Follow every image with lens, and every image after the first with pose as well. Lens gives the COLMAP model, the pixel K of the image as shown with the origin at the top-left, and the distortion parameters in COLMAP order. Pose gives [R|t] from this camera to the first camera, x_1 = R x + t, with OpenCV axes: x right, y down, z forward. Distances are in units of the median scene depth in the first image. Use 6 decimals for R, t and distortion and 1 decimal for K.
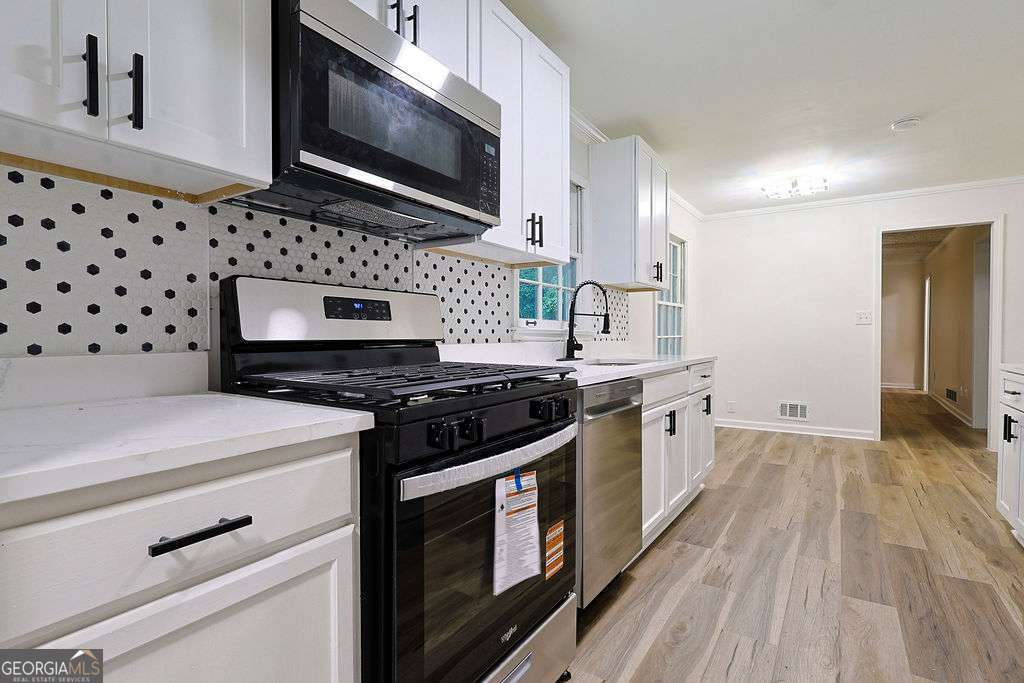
lens RADIAL K [[501.2, 0, 512.0], [0, 501.2, 341.5], [0, 0, 1]] dist [-0.001263, -0.000310]
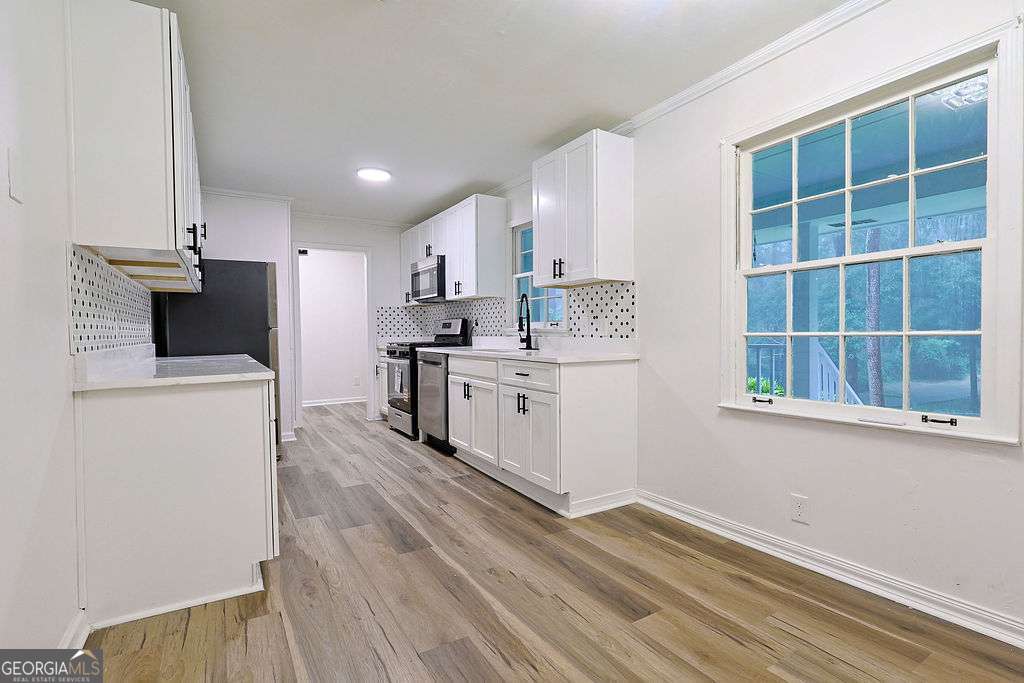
lens RADIAL K [[484.5, 0, 513.5], [0, 484.5, 342.1], [0, 0, 1]] dist [-0.000923, 0.000385]
pose [[-0.426579, 0.023930, -0.904134, 1.553143], [-0.004415, 0.999583, 0.028539, -0.027247], [0.904439, 0.016166, -0.426296, 1.720665]]
